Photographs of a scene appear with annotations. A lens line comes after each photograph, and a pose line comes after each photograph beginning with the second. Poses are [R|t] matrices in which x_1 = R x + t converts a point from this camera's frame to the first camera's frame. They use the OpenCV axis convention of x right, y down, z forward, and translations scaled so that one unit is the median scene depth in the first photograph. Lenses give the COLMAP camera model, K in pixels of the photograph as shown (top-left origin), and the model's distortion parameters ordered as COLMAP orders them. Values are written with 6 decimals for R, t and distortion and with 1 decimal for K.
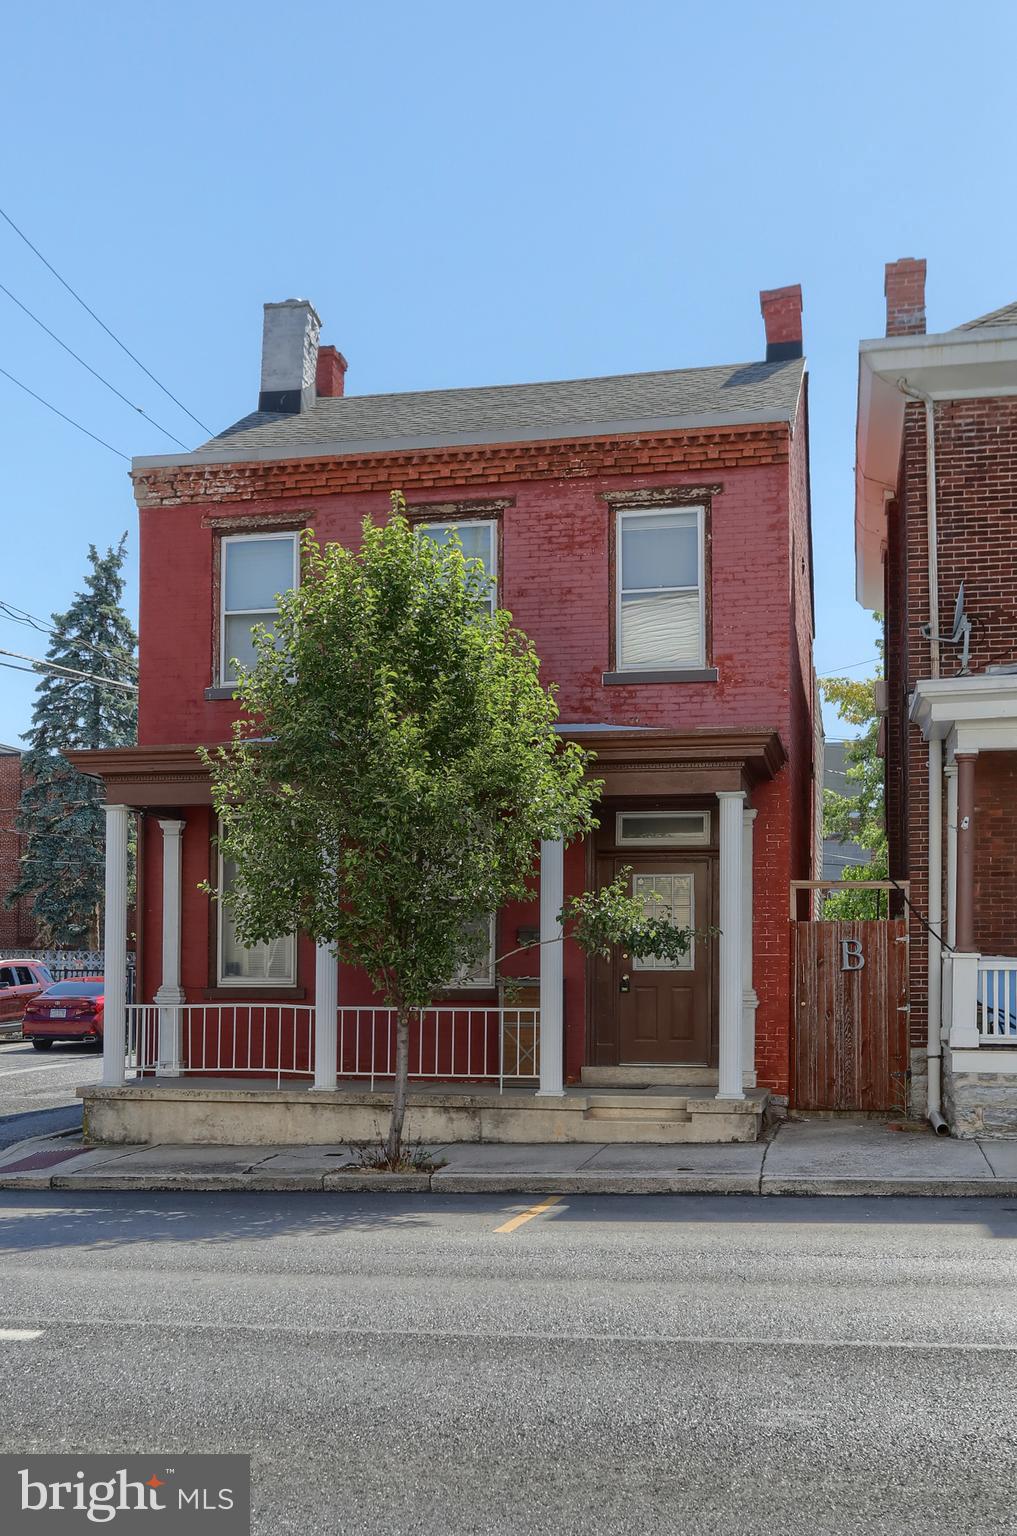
lens RADIAL K [[1600.4, 0, 545.2], [0, 1600.4, 1002.4], [0, 0, 1]] dist [-0.010243, 0.023808]
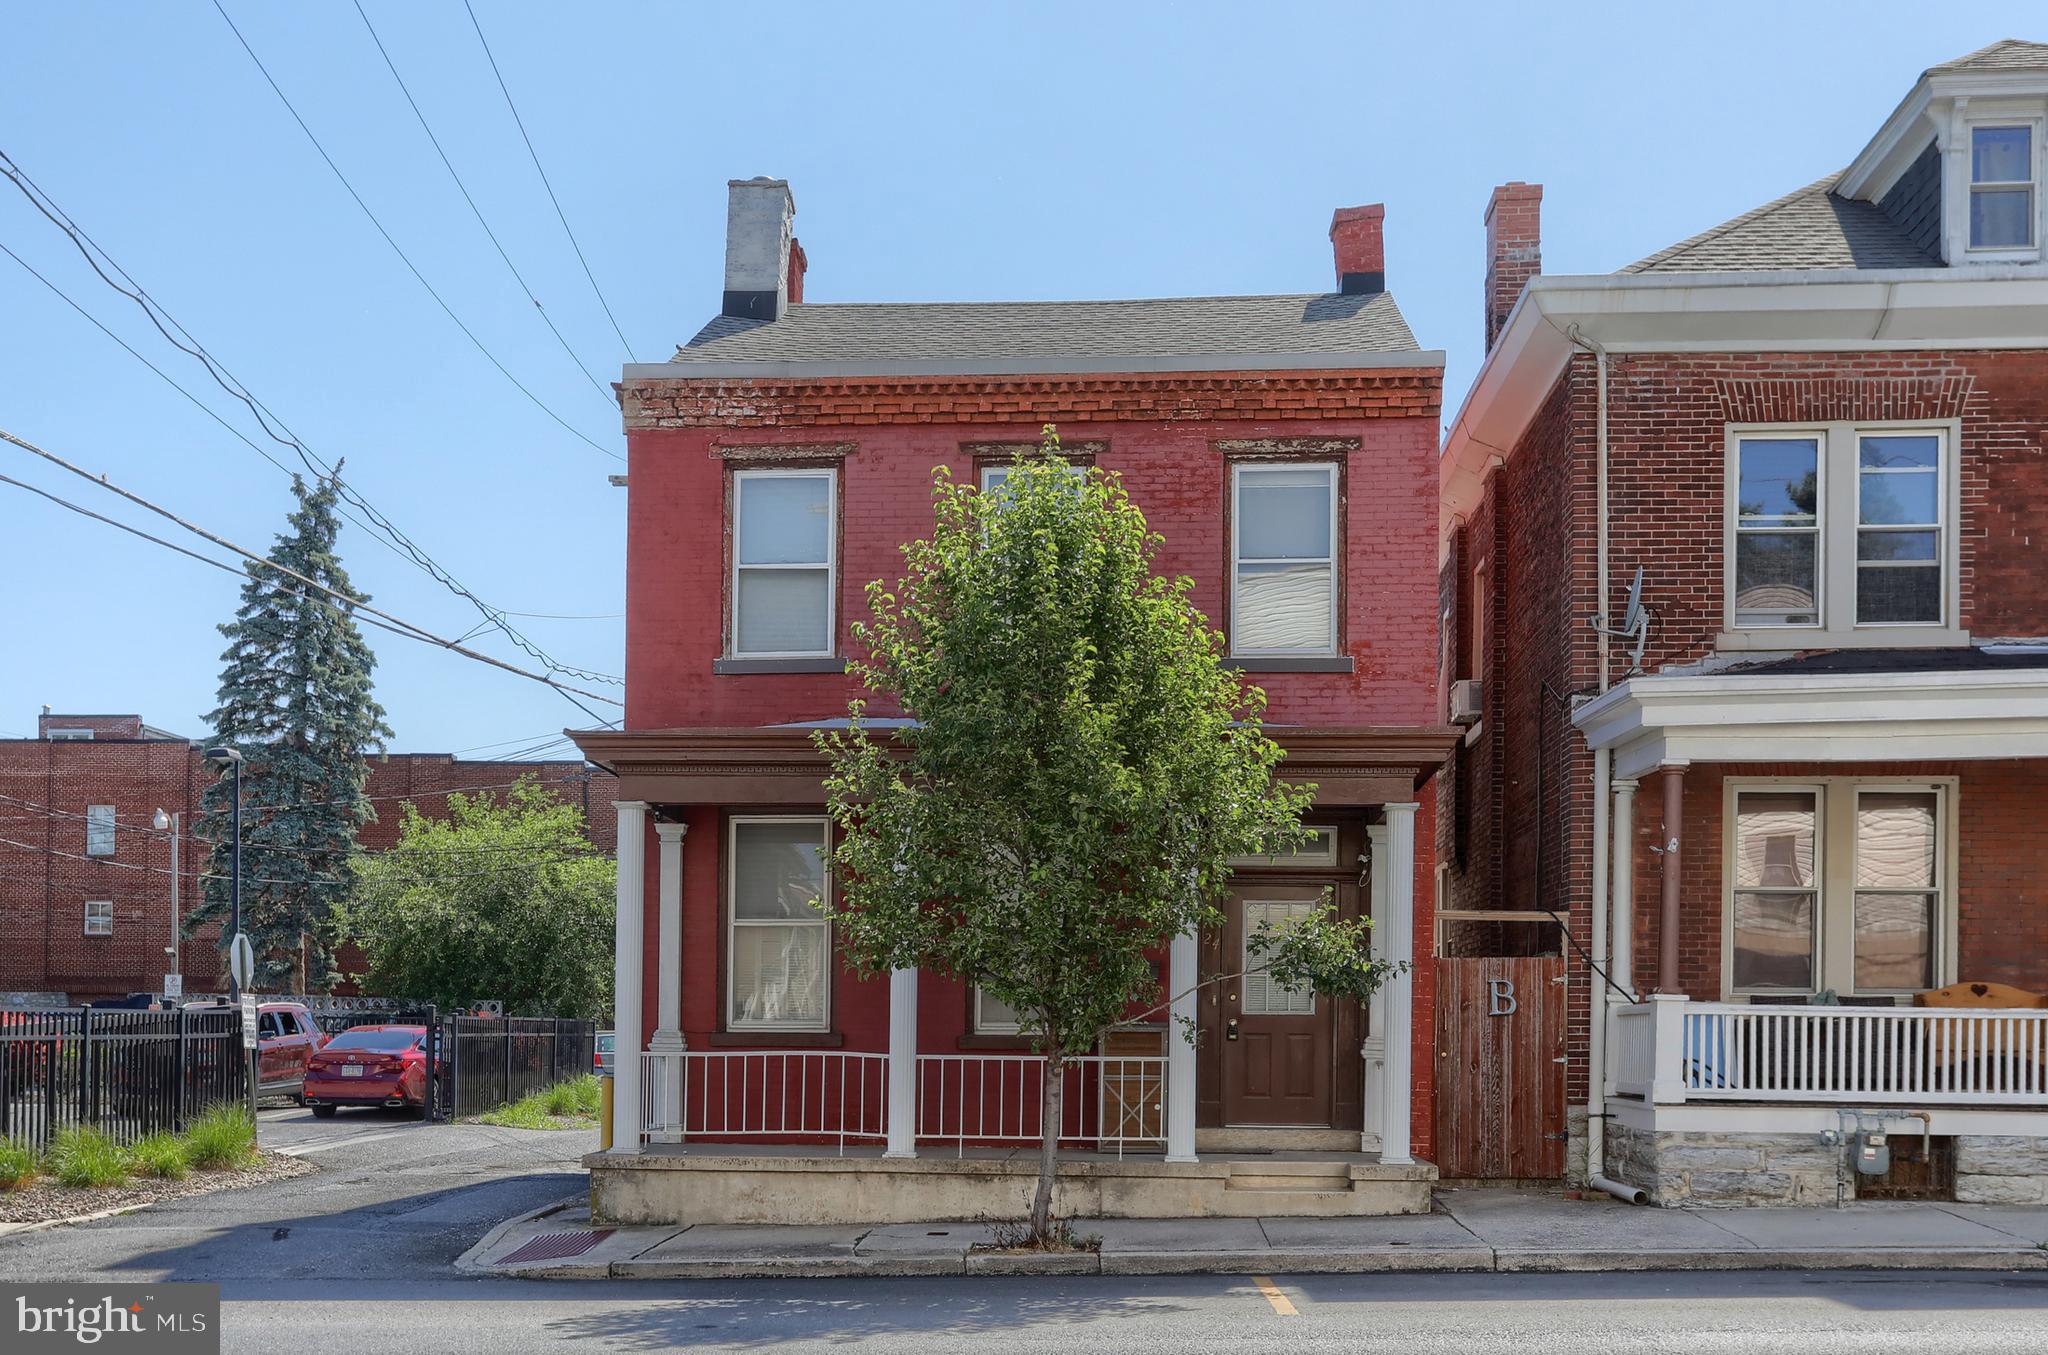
lens RADIAL K [[1931.9, 0, 1134.7], [0, 1931.9, 1107.3], [0, 0, 1]] dist [-0.000923, 0.003428]
pose [[0.987818, -0.000572, 0.155609, -0.166221], [-0.002848, 0.999759, 0.021757, 0.007352], [-0.155584, -0.021935, 0.987579, 0.003715]]
